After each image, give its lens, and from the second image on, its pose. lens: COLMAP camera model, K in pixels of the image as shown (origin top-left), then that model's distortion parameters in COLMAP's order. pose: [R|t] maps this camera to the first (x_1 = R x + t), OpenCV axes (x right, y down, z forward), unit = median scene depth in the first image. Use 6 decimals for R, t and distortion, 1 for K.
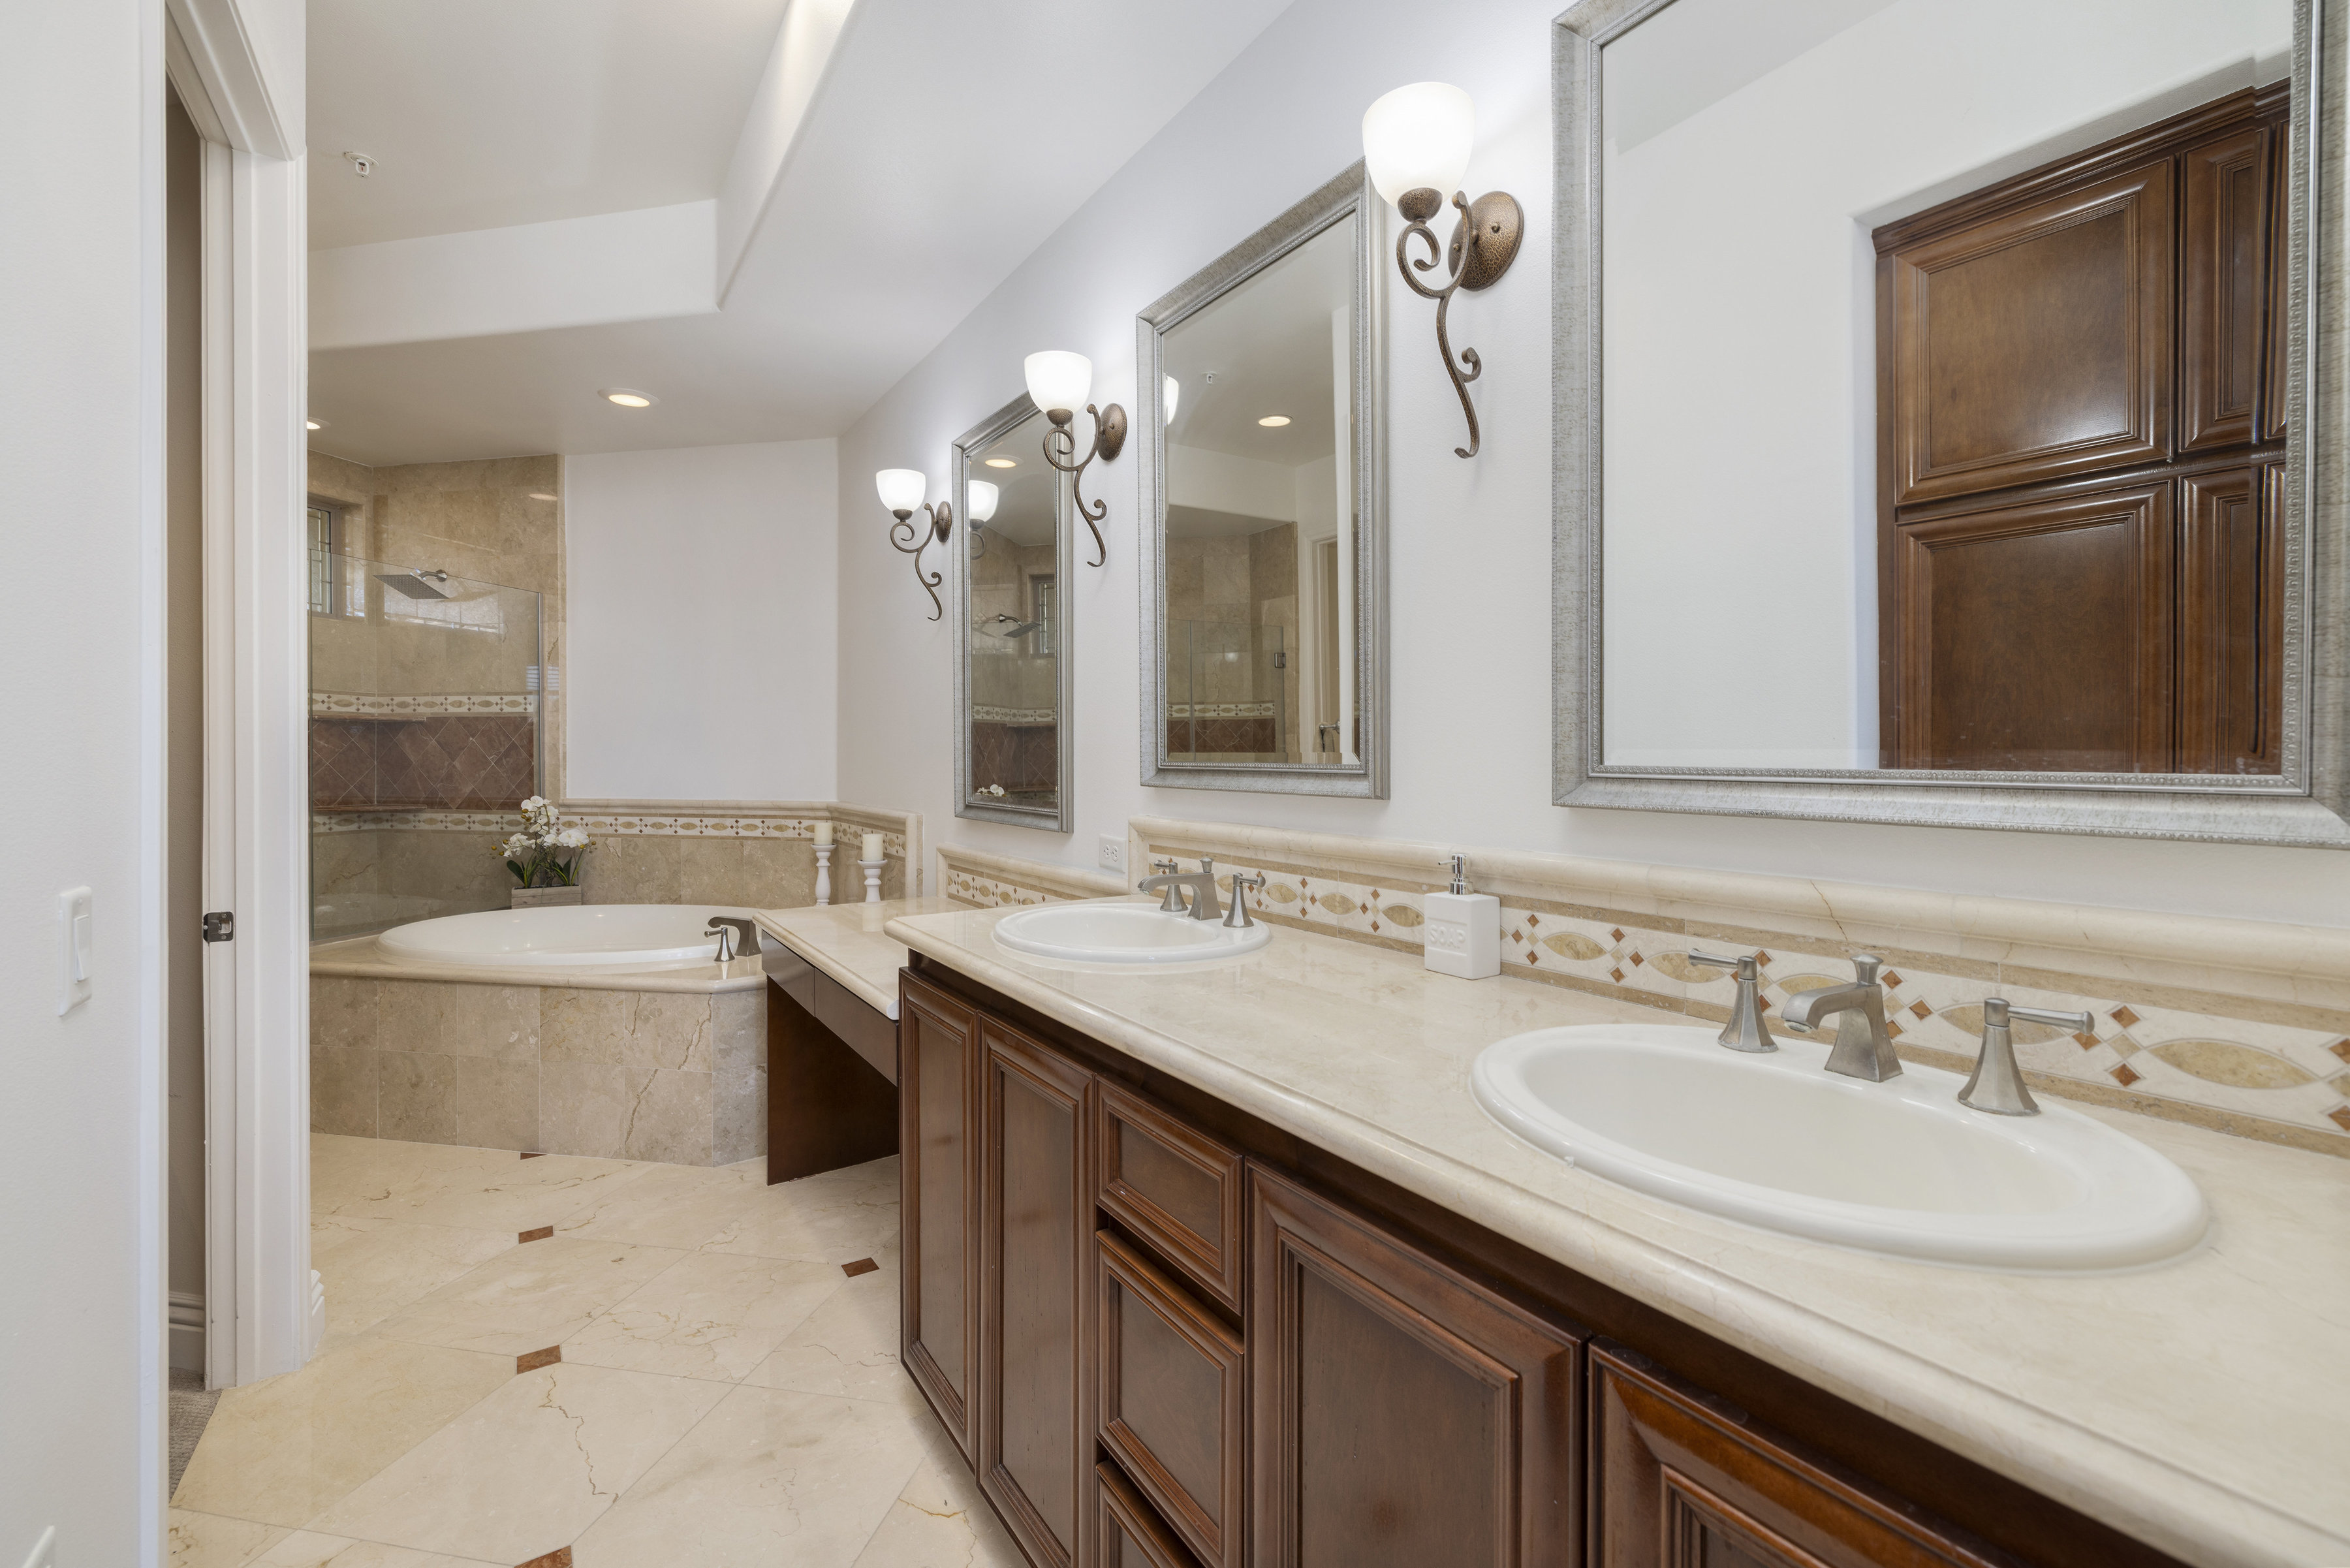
lens RADIAL K [[994.1, 0, 1183.1], [0, 994.1, 770.7], [0, 0, 1]] dist [0.002424, 0.000385]
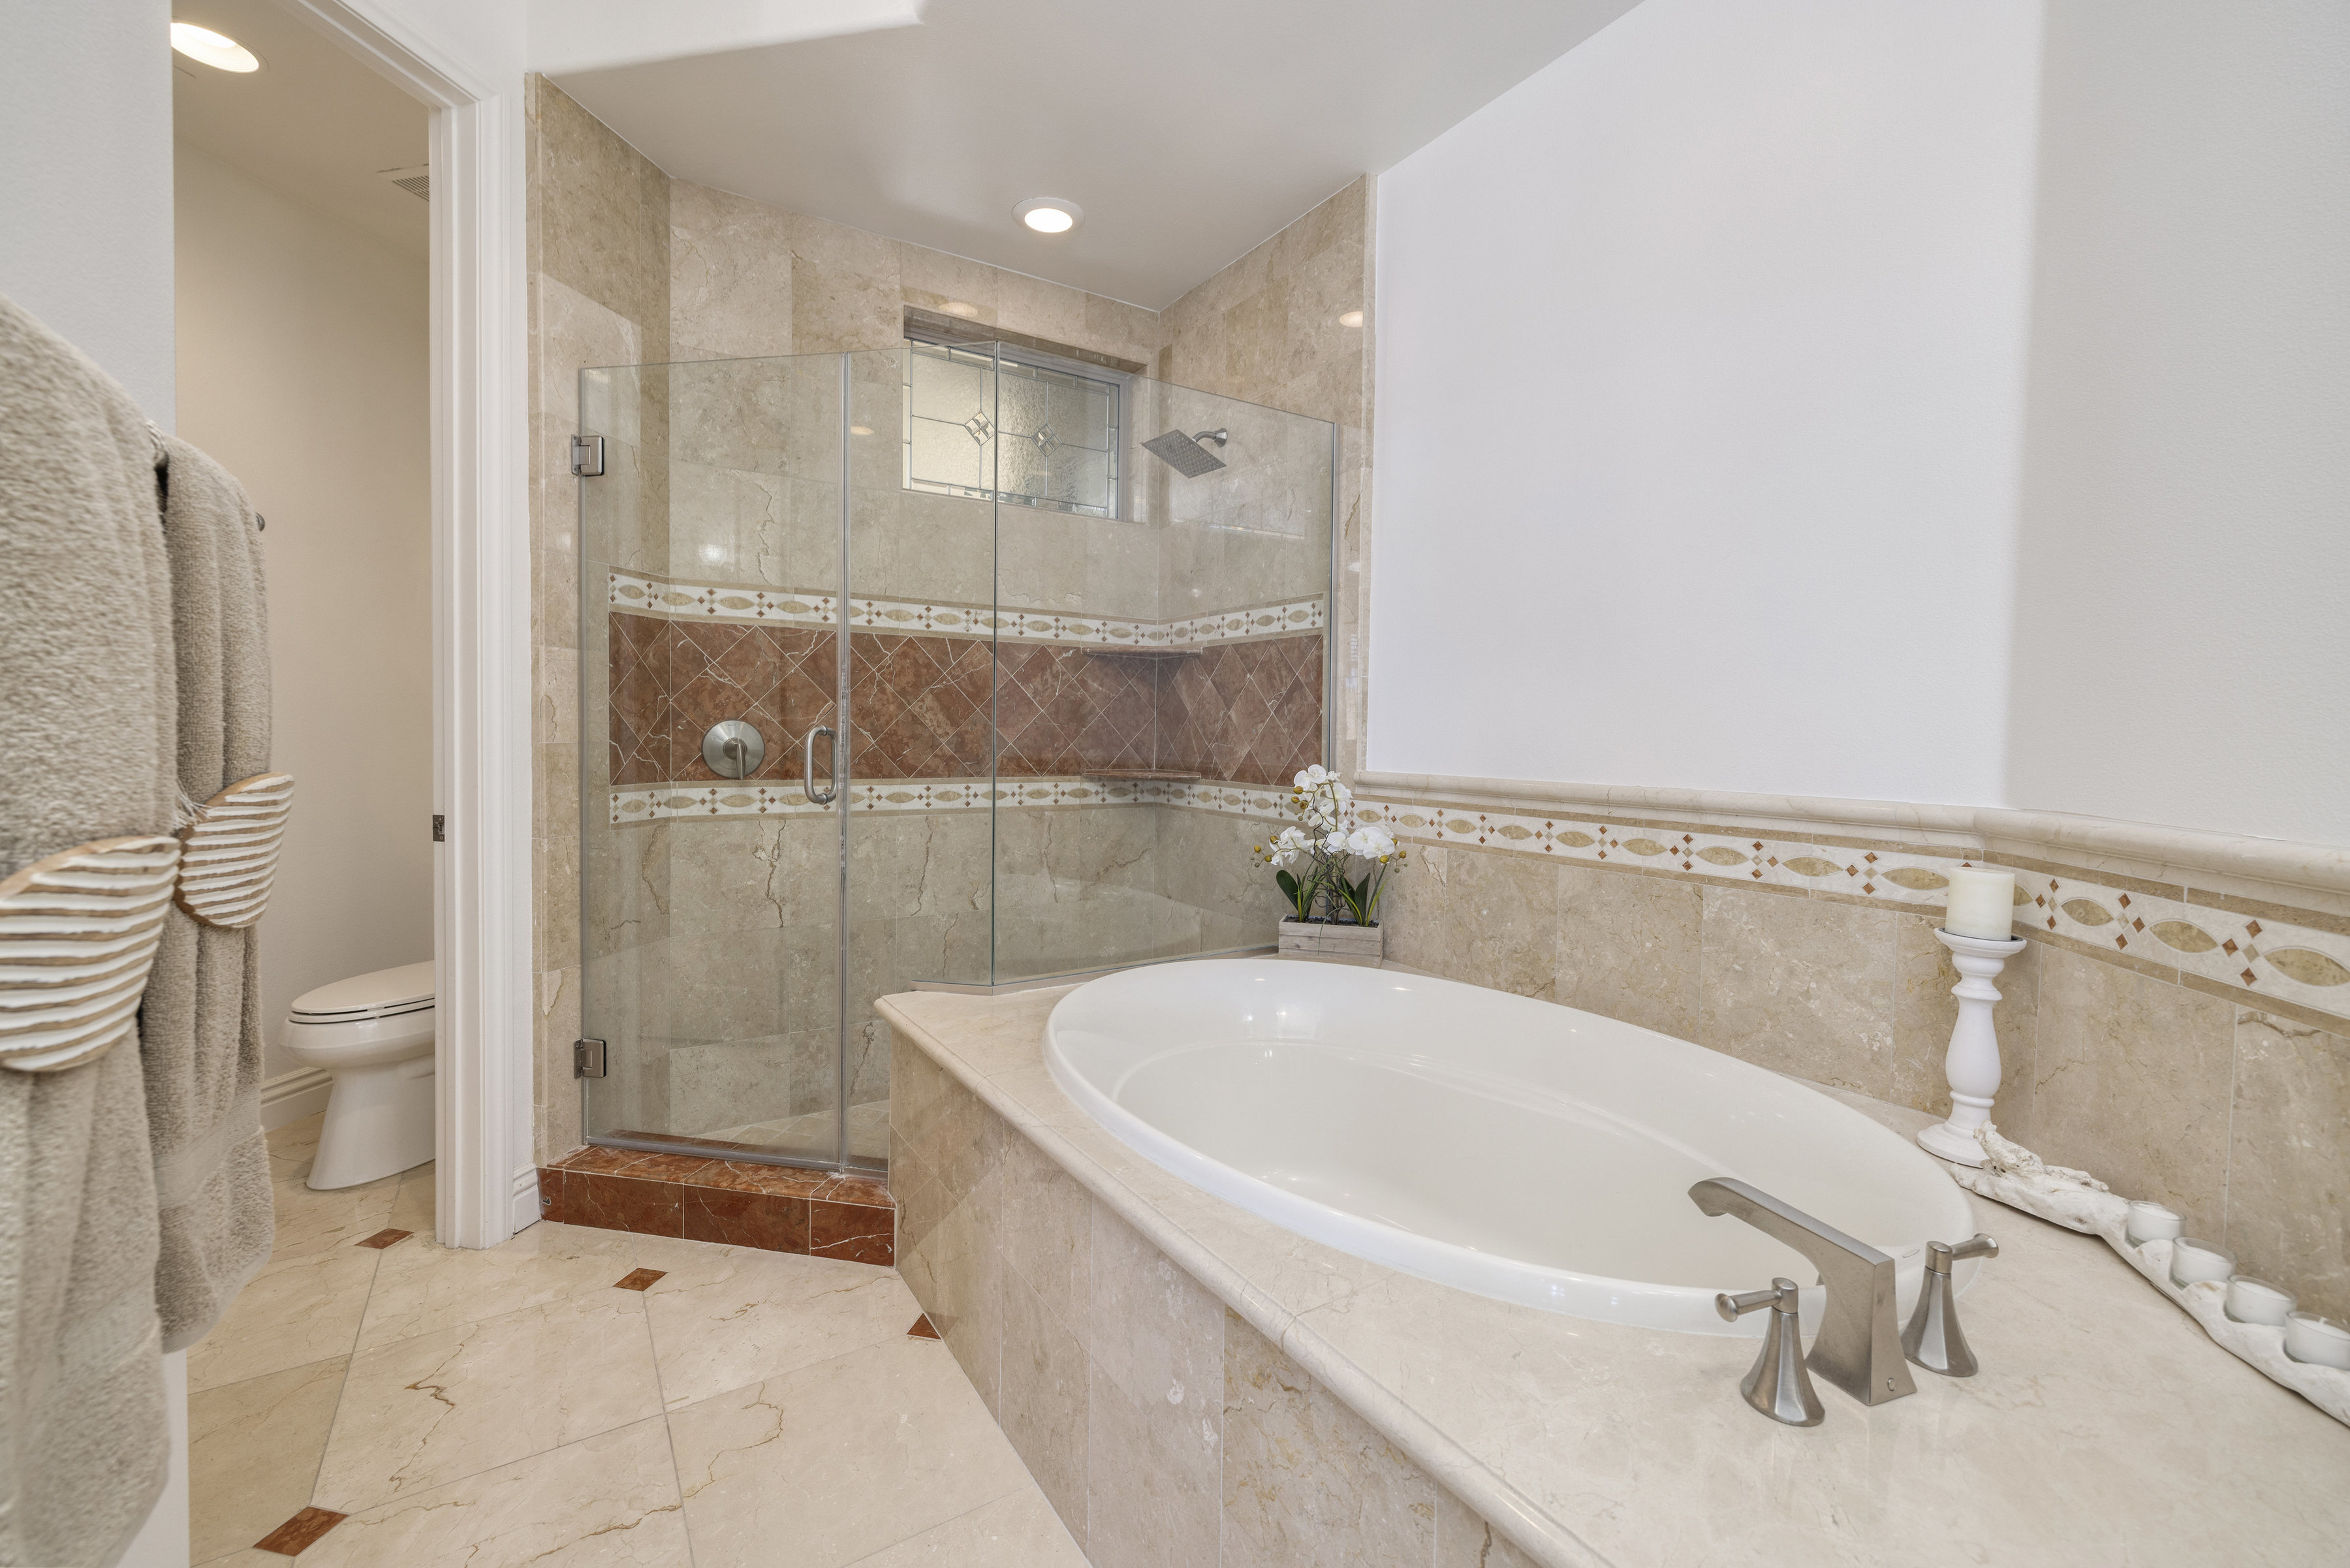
lens RADIAL K [[994.1, 0, 1171.7], [0, 994.1, 766.1], [0, 0, 1]] dist [0.002424, 0.000385]
pose [[0.702106, 0.032649, -0.711324, -0.288555], [-0.018427, 0.999447, 0.027686, 0.011047], [0.711834, -0.006331, 0.702319, 0.516362]]
